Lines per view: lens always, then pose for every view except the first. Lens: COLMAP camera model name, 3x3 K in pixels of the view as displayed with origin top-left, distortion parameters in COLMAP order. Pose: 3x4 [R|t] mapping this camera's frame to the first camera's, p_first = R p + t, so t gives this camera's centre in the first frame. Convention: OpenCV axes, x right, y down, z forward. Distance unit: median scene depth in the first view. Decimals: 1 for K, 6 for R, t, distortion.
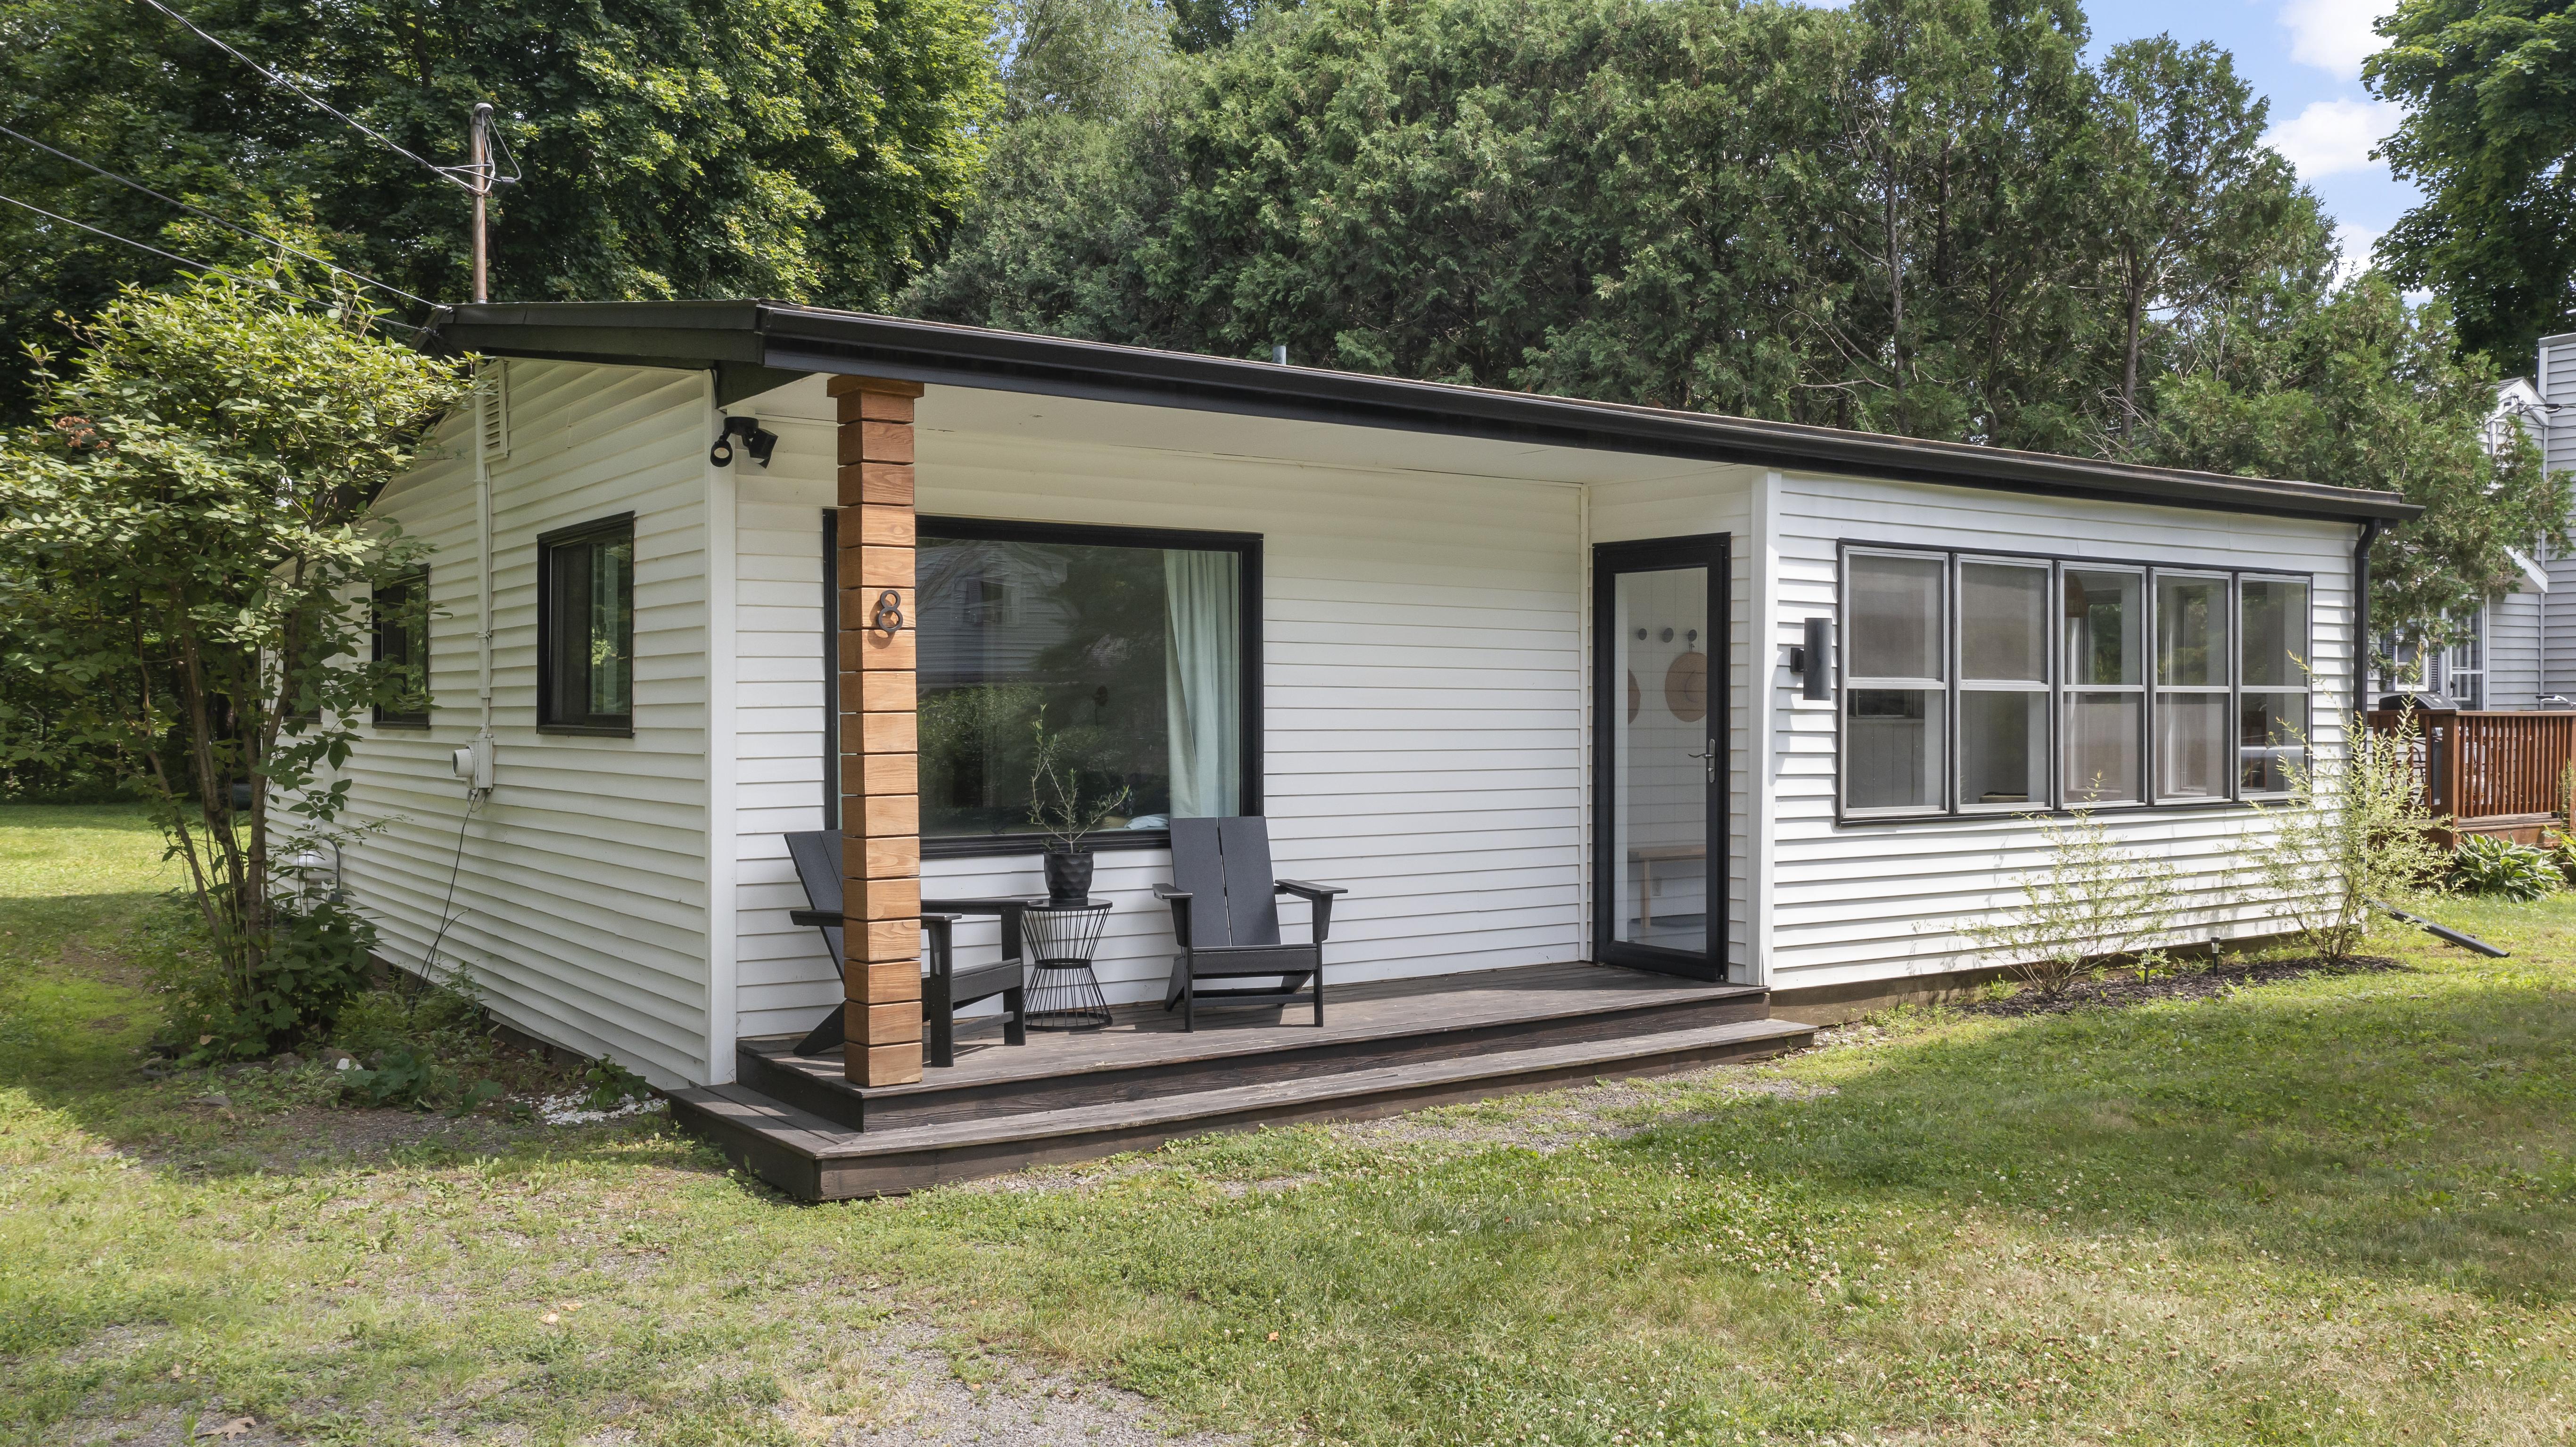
lens RADIAL K [[2097.5, 0, 1288.0], [0, 2097.5, 723.5], [0, 0, 1]] dist [0.003691, 0.006907]
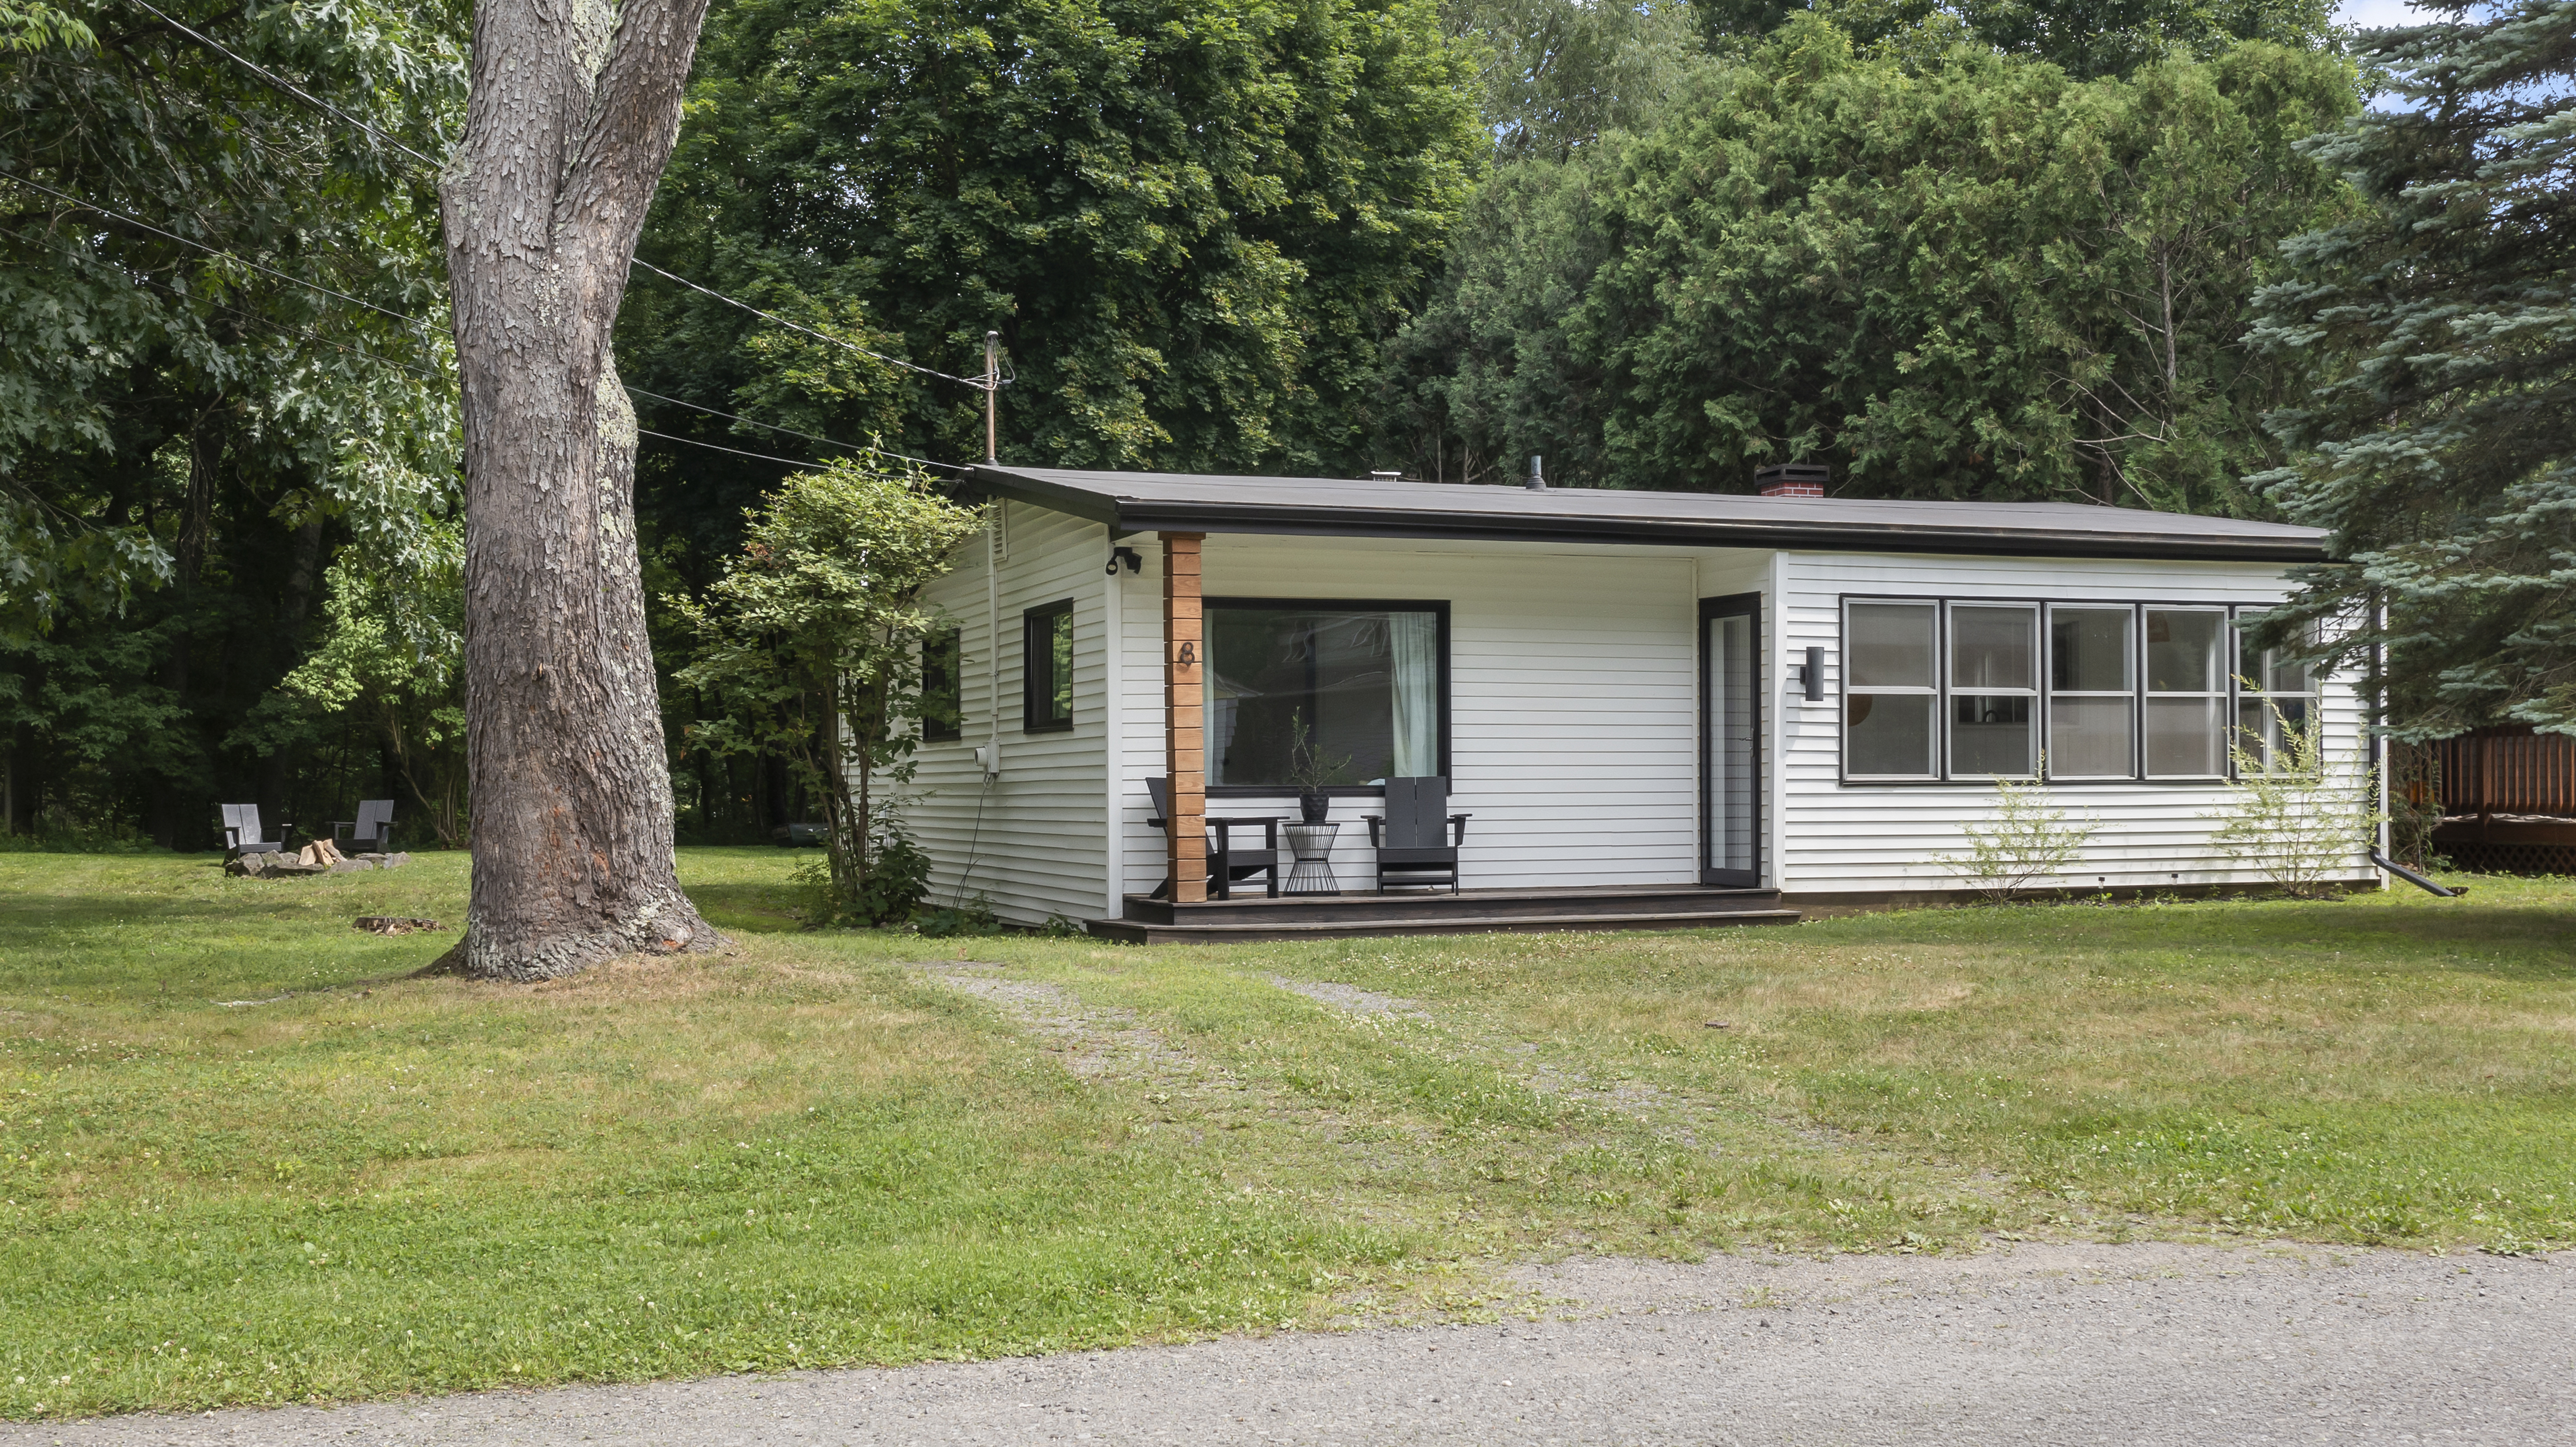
lens RADIAL K [[2790.0, 0, 1278.4], [0, 2790.0, 801.5], [0, 0, 1]] dist [-0.004175, -0.004714]
pose [[0.963026, -0.004447, -0.269371, 0.333949], [0.004303, 0.999990, -0.001125, 0.049262], [0.269373, -0.000076, 0.963036, -0.827393]]
